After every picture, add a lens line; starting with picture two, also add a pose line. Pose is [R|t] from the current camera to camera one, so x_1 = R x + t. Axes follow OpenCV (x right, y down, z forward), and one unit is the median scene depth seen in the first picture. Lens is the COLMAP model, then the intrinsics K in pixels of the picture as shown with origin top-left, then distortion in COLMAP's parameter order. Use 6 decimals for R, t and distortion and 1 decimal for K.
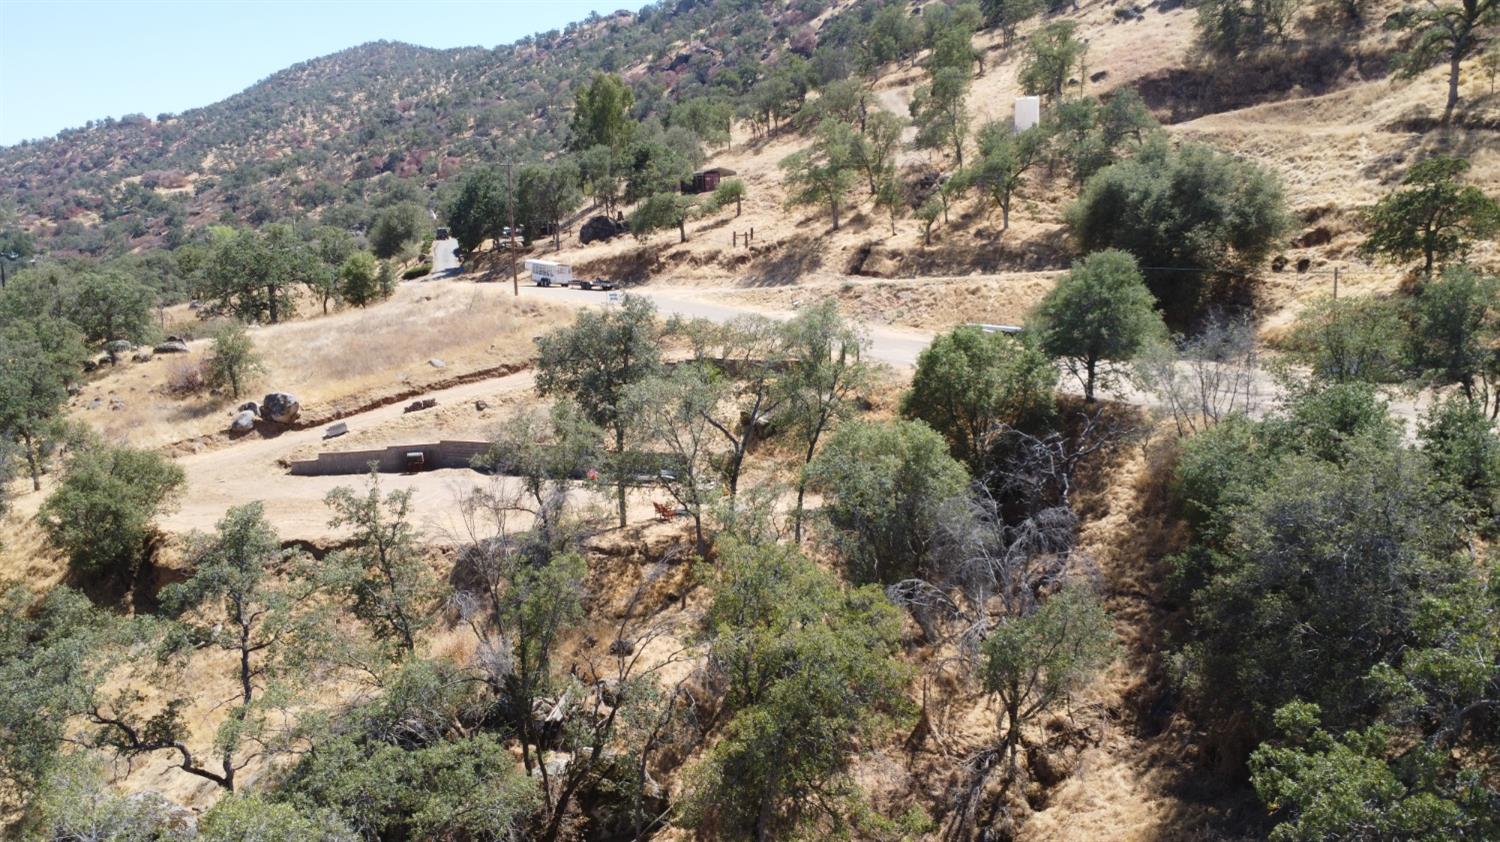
lens RADIAL K [[1079.5, 0, 750.0], [0, 1079.5, 421.0], [0, 0, 1]] dist [0.011108, -0.005475]
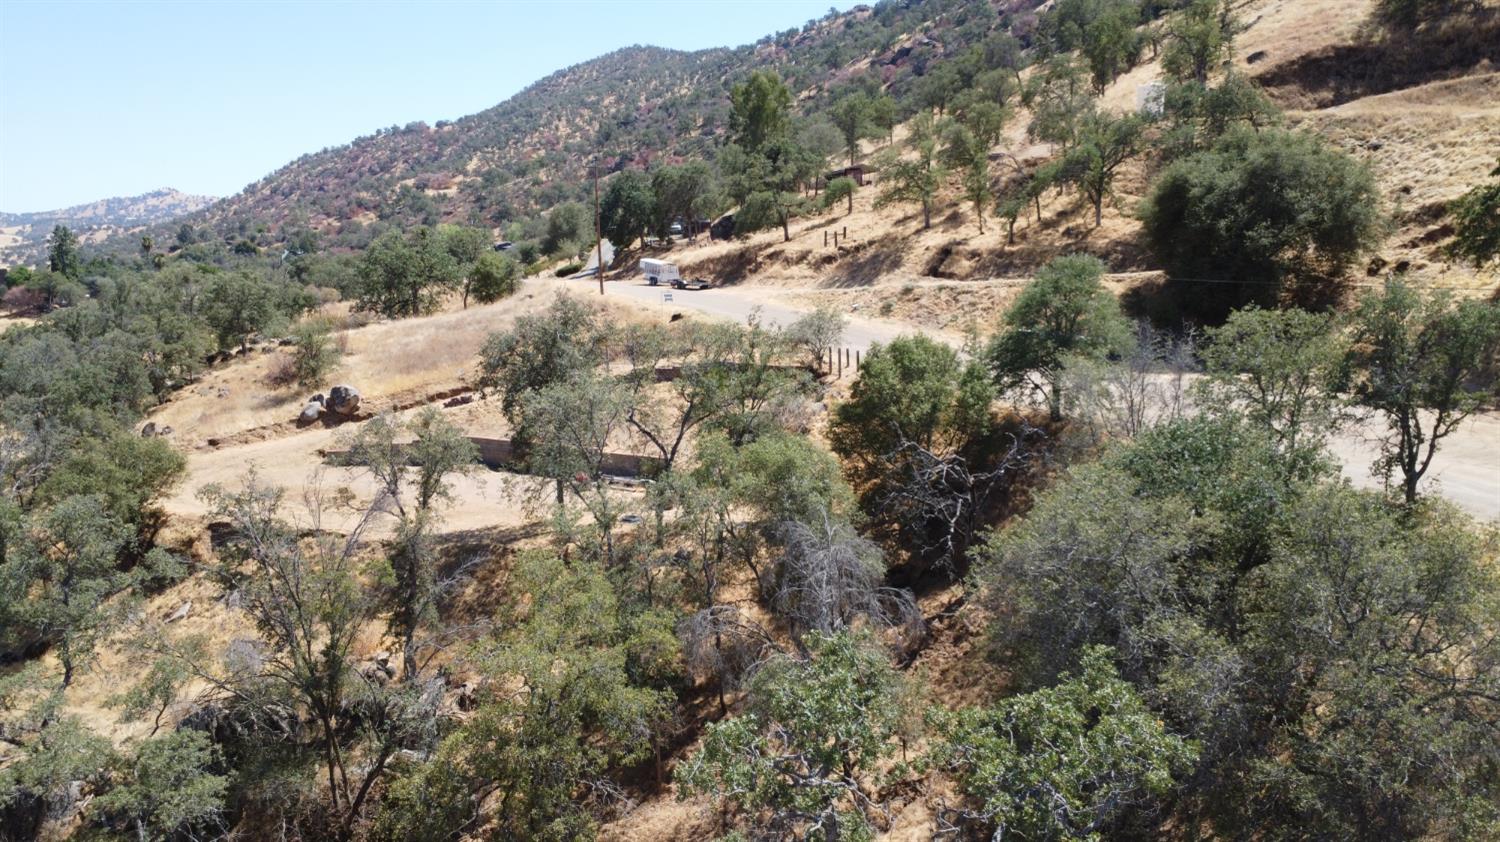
lens RADIAL K [[1079.5, 0, 750.0], [0, 1079.5, 421.0], [0, 0, 1]] dist [0.011108, -0.005475]
pose [[0.978622, 0.031045, -0.203311, 0.130030], [-0.030206, 0.999518, 0.007228, -0.008337], [0.203437, -0.000932, 0.979088, 0.027802]]
